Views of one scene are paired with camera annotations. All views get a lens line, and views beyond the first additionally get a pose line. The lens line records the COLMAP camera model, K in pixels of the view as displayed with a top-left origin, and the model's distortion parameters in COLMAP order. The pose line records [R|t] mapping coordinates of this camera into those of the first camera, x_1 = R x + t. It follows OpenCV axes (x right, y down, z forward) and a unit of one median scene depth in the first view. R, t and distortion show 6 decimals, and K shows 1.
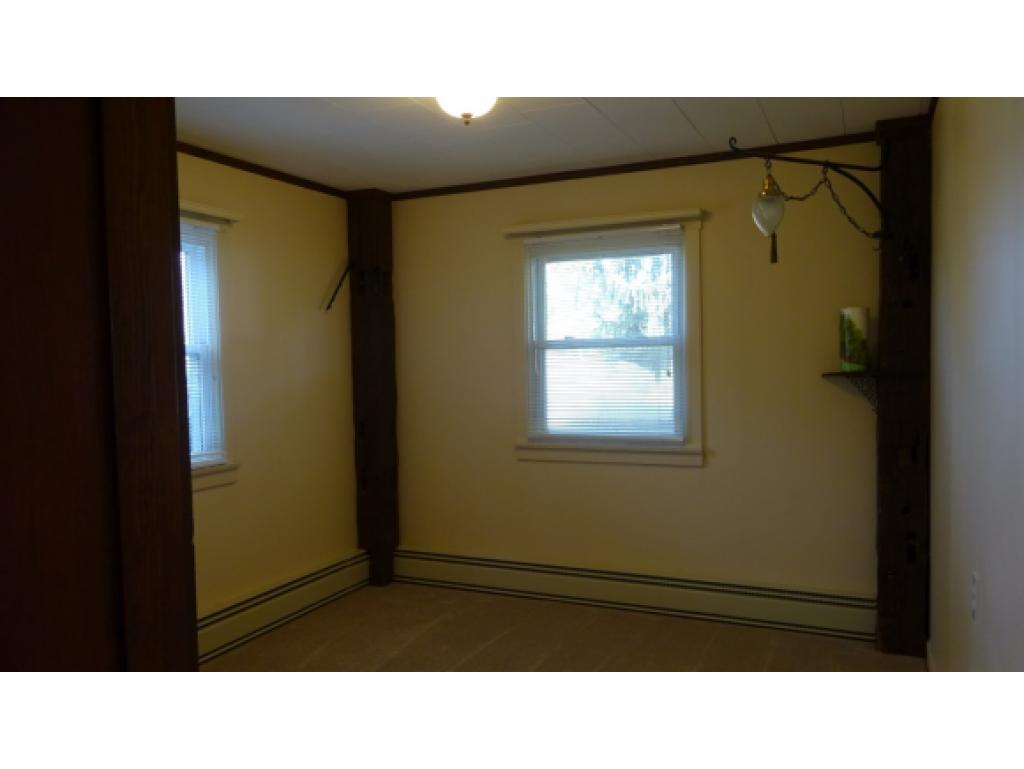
lens RADIAL K [[746.4, 0, 511.6], [0, 746.4, 385.1], [0, 0, 1]] dist [-0.007645, -0.000751]
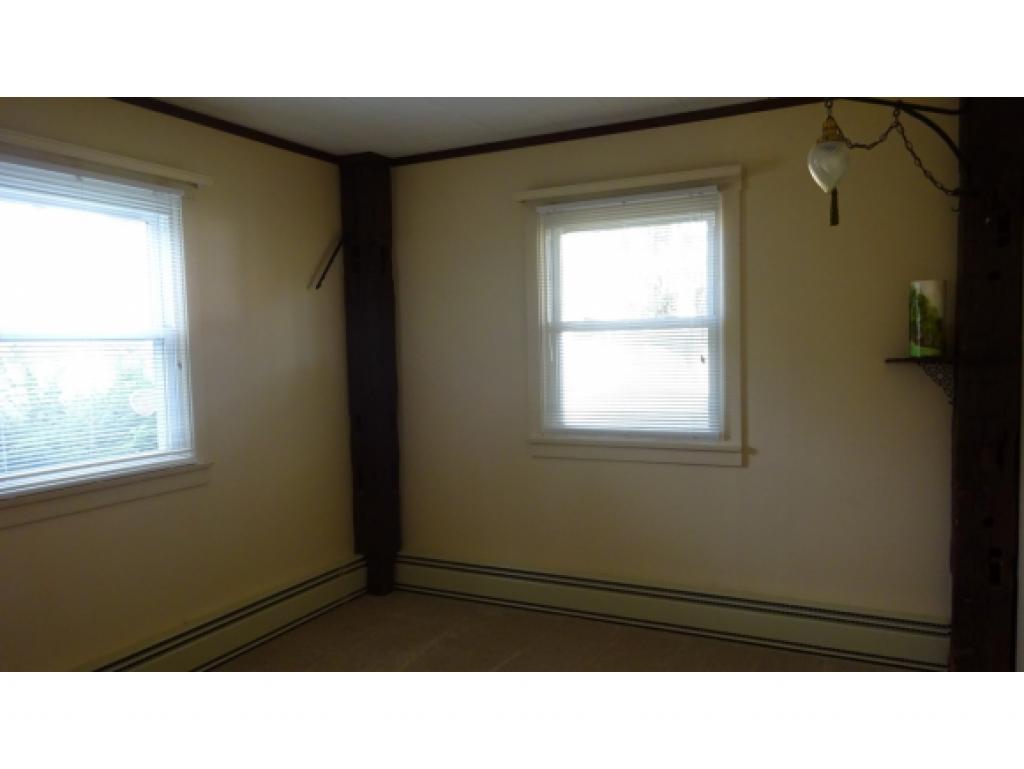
lens RADIAL K [[746.4, 0, 513.4], [0, 746.4, 386.1], [0, 0, 1]] dist [-0.007645, -0.000751]
pose [[0.999401, -0.001569, -0.034568, 0.021633], [0.002324, 0.999759, 0.021811, -0.004207], [0.034526, -0.021878, 0.999164, 0.134479]]
